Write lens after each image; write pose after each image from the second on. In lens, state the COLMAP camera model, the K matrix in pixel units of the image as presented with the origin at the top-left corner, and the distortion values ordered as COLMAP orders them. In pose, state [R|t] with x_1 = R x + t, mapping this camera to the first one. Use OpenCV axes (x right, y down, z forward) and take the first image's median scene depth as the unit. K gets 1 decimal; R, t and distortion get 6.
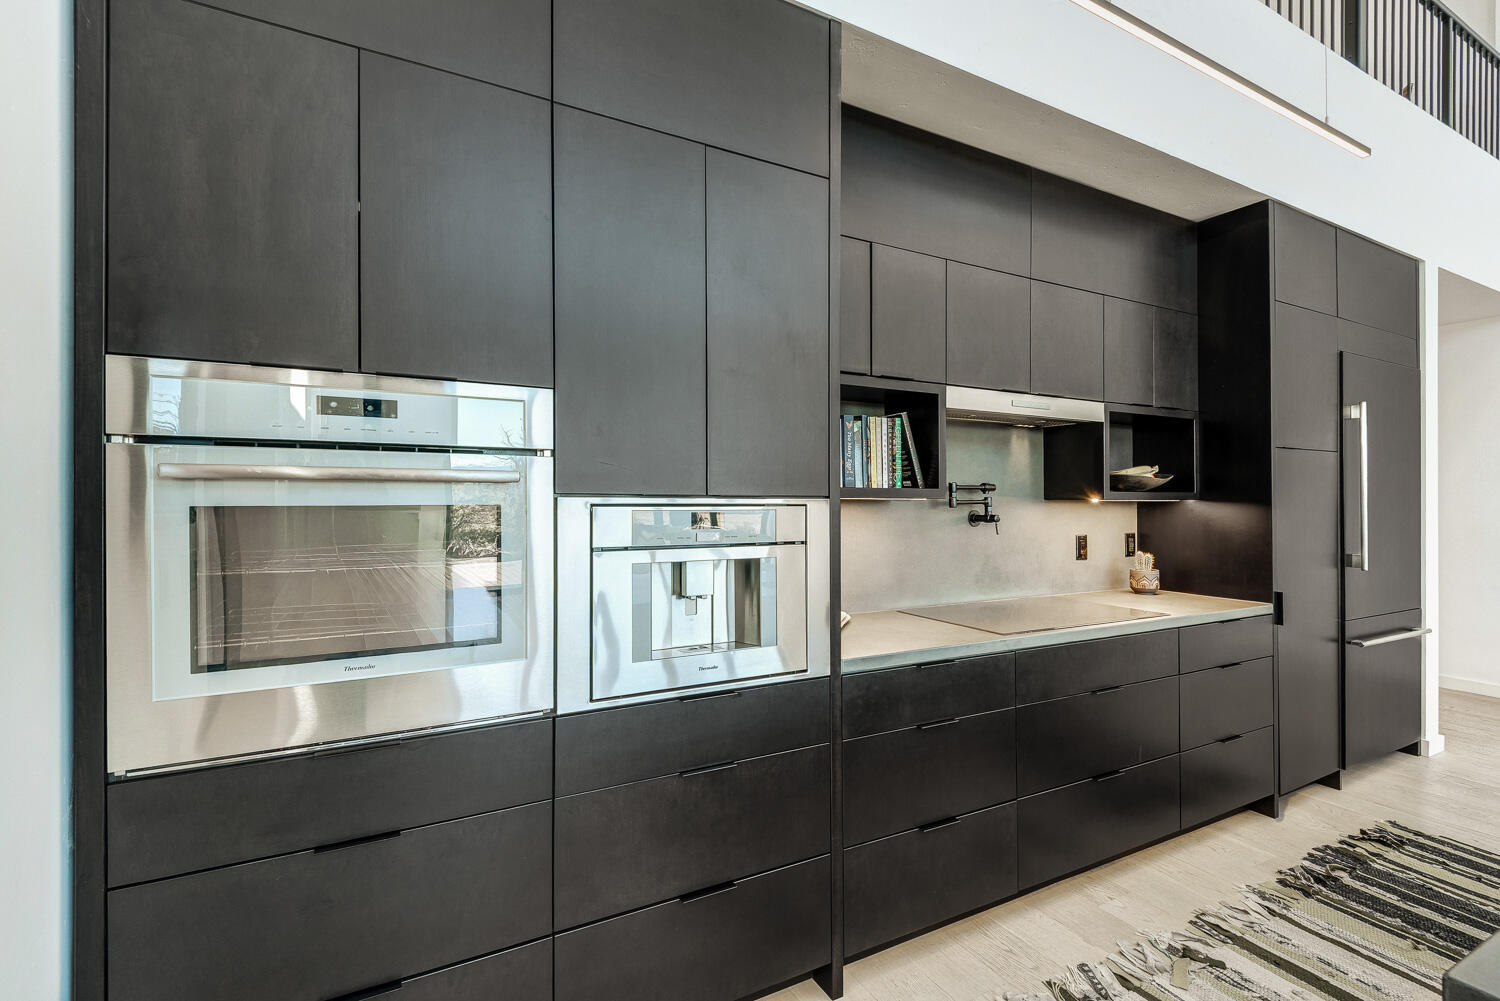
lens RADIAL K [[697.2, 0, 750.0], [0, 697.2, 500.5], [0, 0, 1]] dist [-0.001140, -0.000923]
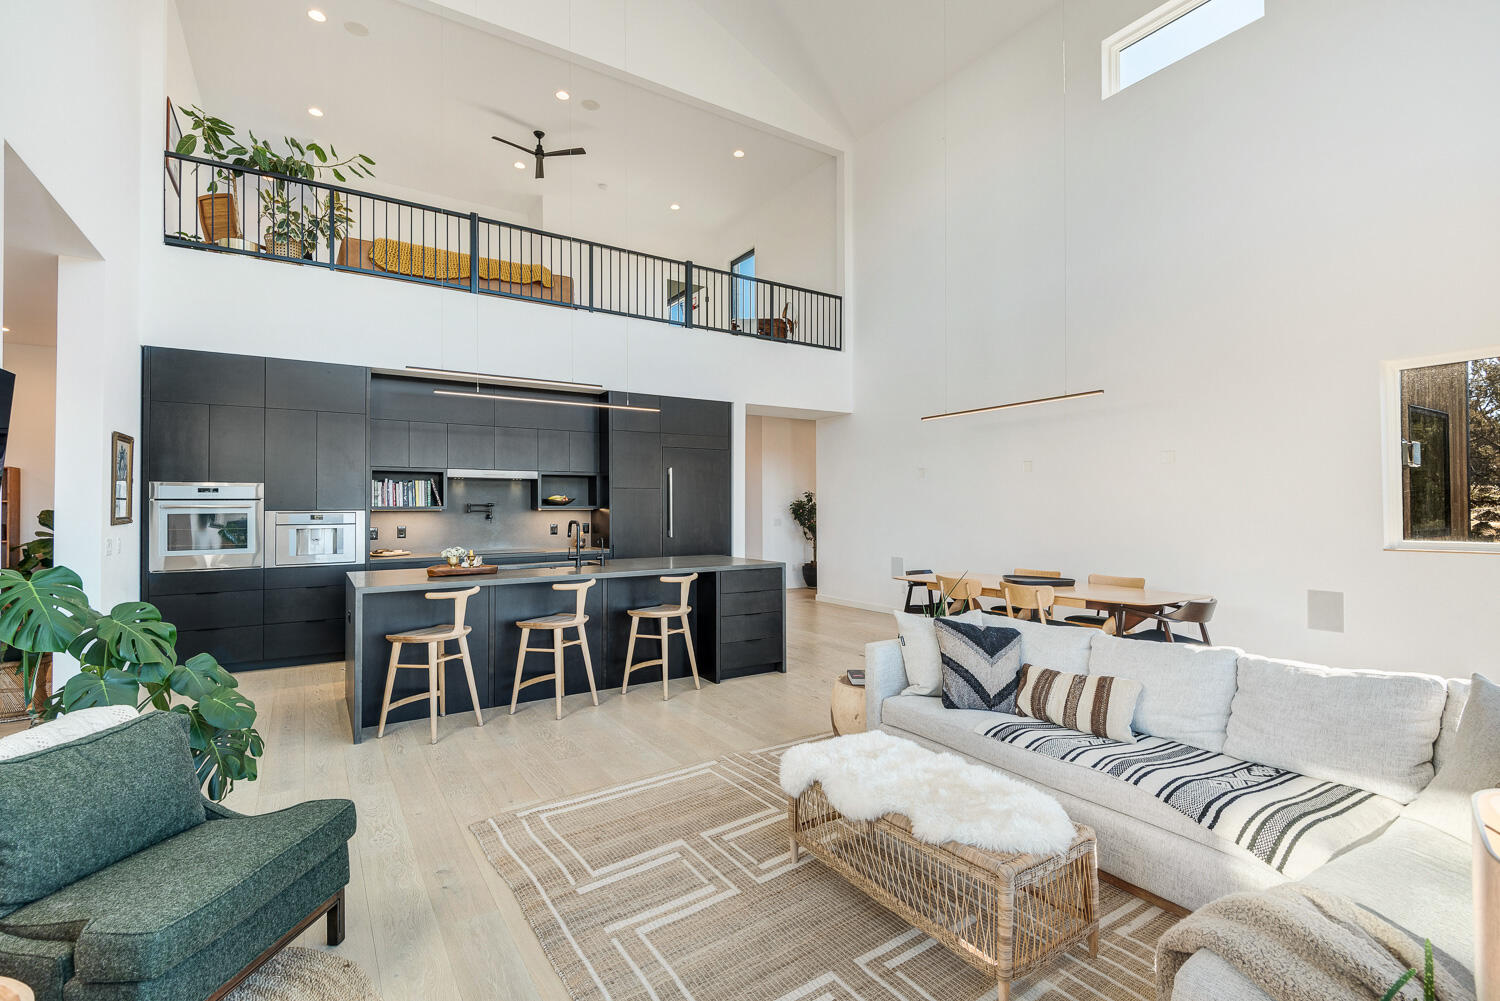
lens RADIAL K [[663.7, 0, 750.0], [0, 663.7, 500.5], [0, 0, 1]] dist [-0.005282, -0.000602]
pose [[0.997102, -0.009888, 0.075428, 1.061970], [0.010878, 0.999860, -0.012727, 0.006031], [-0.075292, 0.013510, 0.997070, -1.428404]]
